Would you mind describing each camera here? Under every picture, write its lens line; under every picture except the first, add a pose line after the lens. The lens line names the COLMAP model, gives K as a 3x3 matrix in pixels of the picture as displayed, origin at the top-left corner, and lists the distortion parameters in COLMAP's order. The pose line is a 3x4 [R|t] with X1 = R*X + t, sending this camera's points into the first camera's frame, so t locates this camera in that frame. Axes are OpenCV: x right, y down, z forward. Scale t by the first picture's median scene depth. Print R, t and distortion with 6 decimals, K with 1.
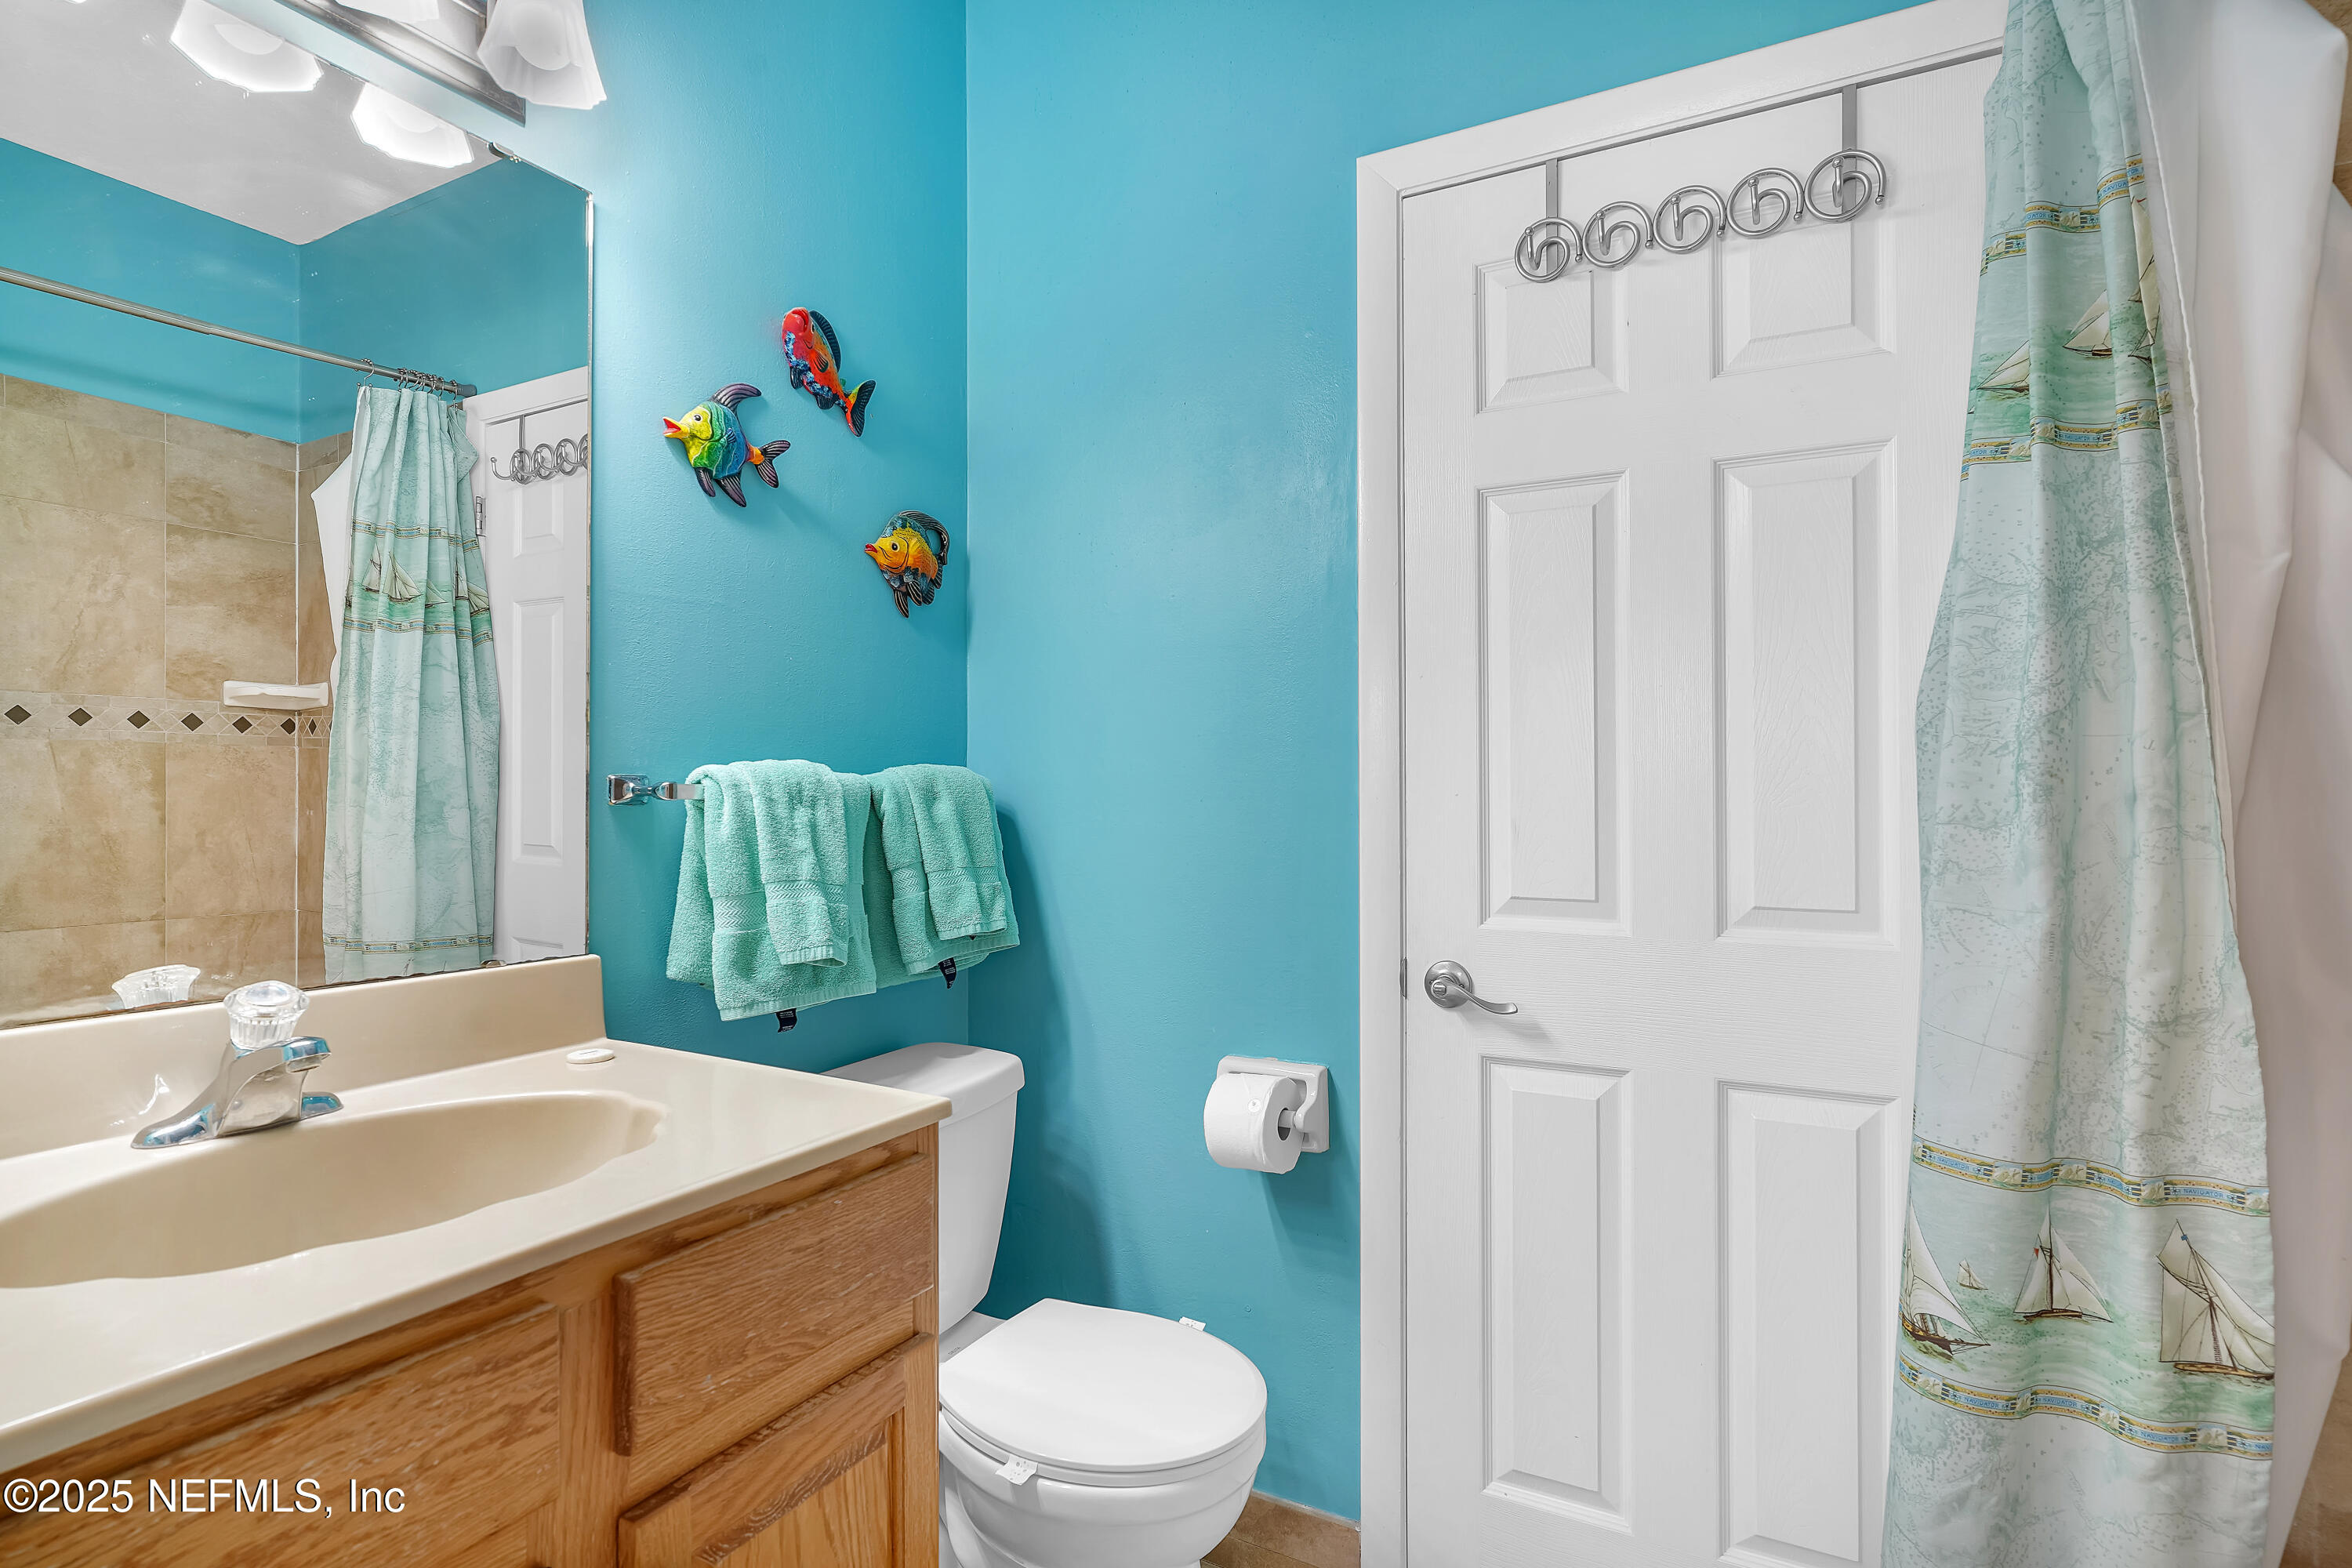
lens RADIAL K [[1141.9, 0, 1159.0], [0, 1141.9, 780.6], [0, 0, 1]] dist [-0.006024, 0.002494]
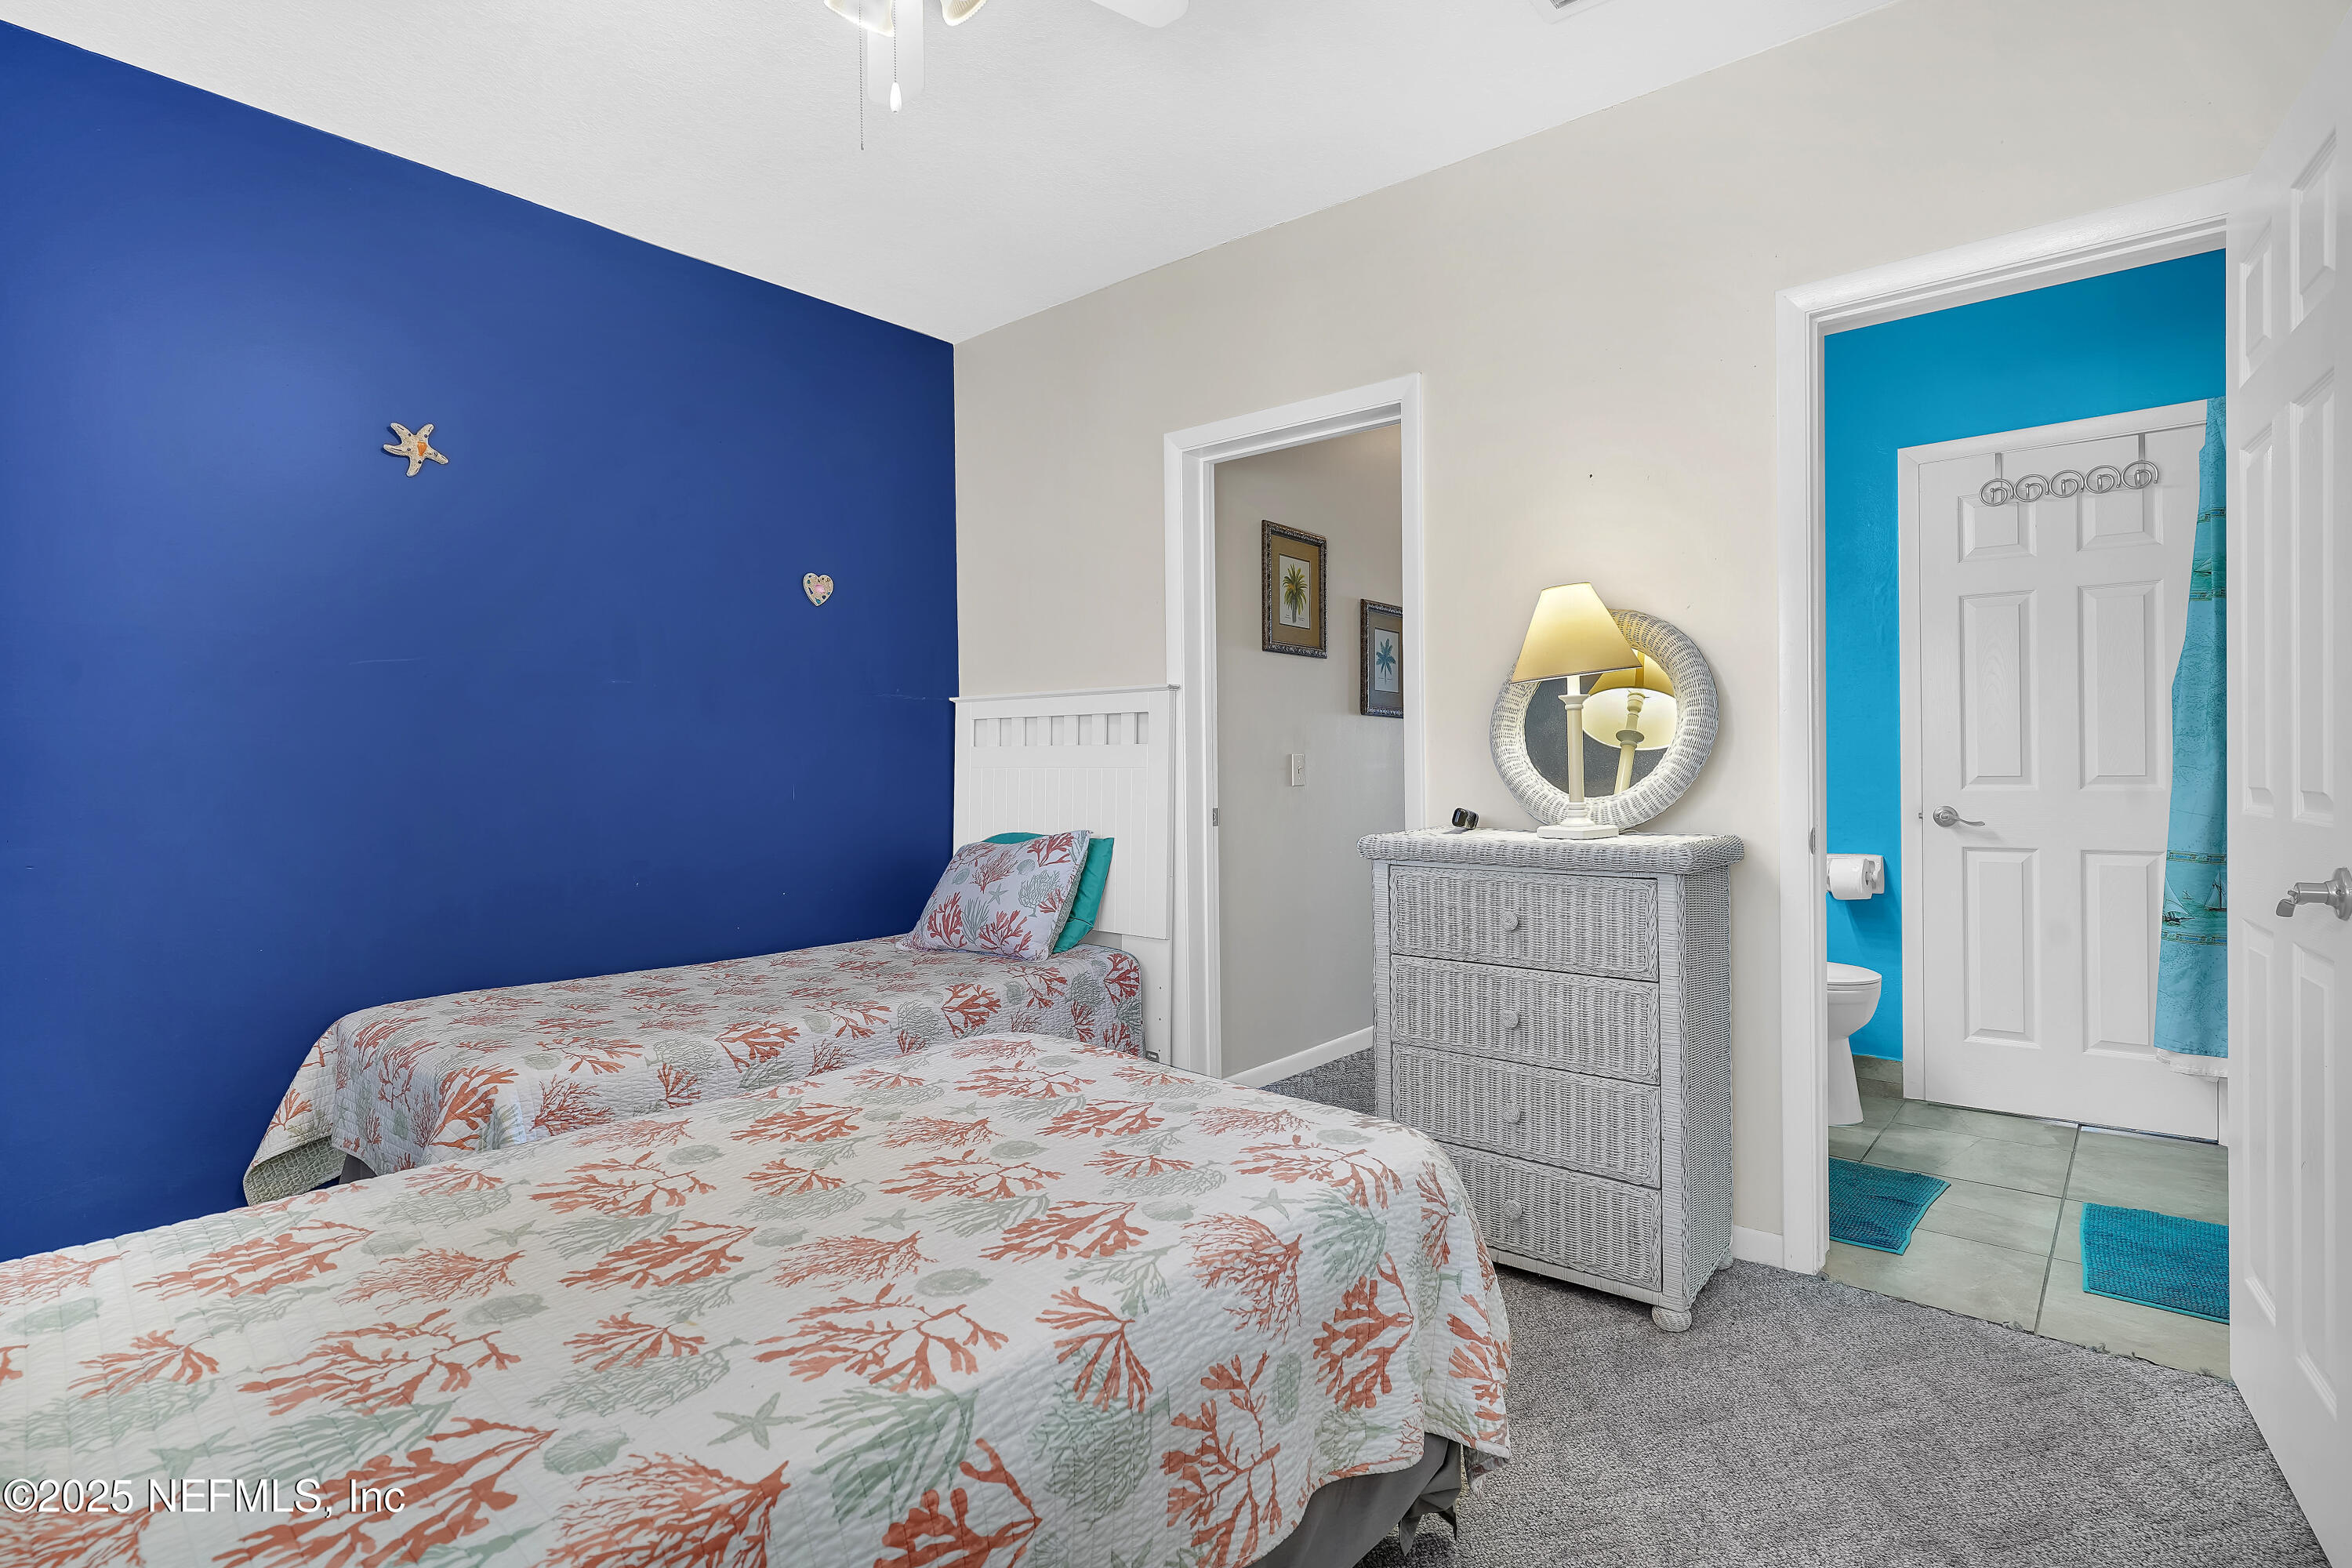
lens RADIAL K [[1141.9, 0, 1201.0], [0, 1141.9, 779.2], [0, 0, 1]] dist [-0.006024, 0.002494]
pose [[0.984854, -0.021364, -0.172066, -0.875194], [0.026723, 0.999225, 0.028891, 0.000933], [0.171315, -0.033052, 0.984662, -1.591231]]
